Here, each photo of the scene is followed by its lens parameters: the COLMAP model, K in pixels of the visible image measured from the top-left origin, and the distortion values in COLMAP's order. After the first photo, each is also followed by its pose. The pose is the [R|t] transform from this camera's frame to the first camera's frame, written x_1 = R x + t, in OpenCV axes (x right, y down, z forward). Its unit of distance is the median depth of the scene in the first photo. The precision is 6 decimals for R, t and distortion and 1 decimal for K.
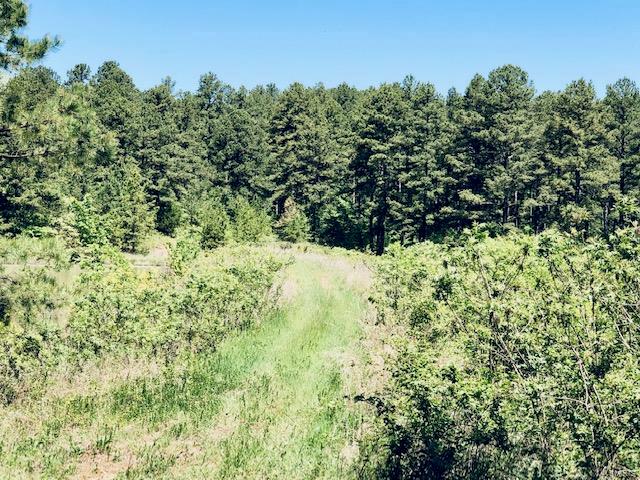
lens RADIAL K [[1362.6, 0, 320.0], [0, 1362.6, 240.0], [0, 0, 1]] dist [-0.032087, 1.764877]
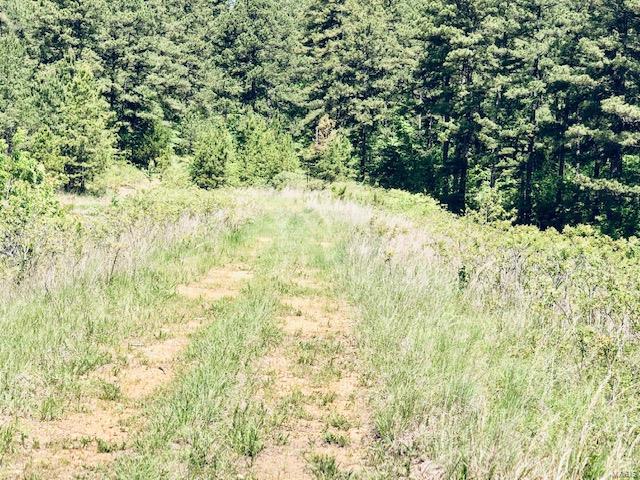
lens RADIAL K [[1362.6, 0, 320.0], [0, 1362.6, 240.0], [0, 0, 1]] dist [-0.032087, 1.764877]
pose [[0.998990, 0.015371, -0.042216, 0.003839], [-0.013551, 0.998981, 0.043057, 0.001616], [0.042835, -0.042441, 0.998180, 0.316058]]
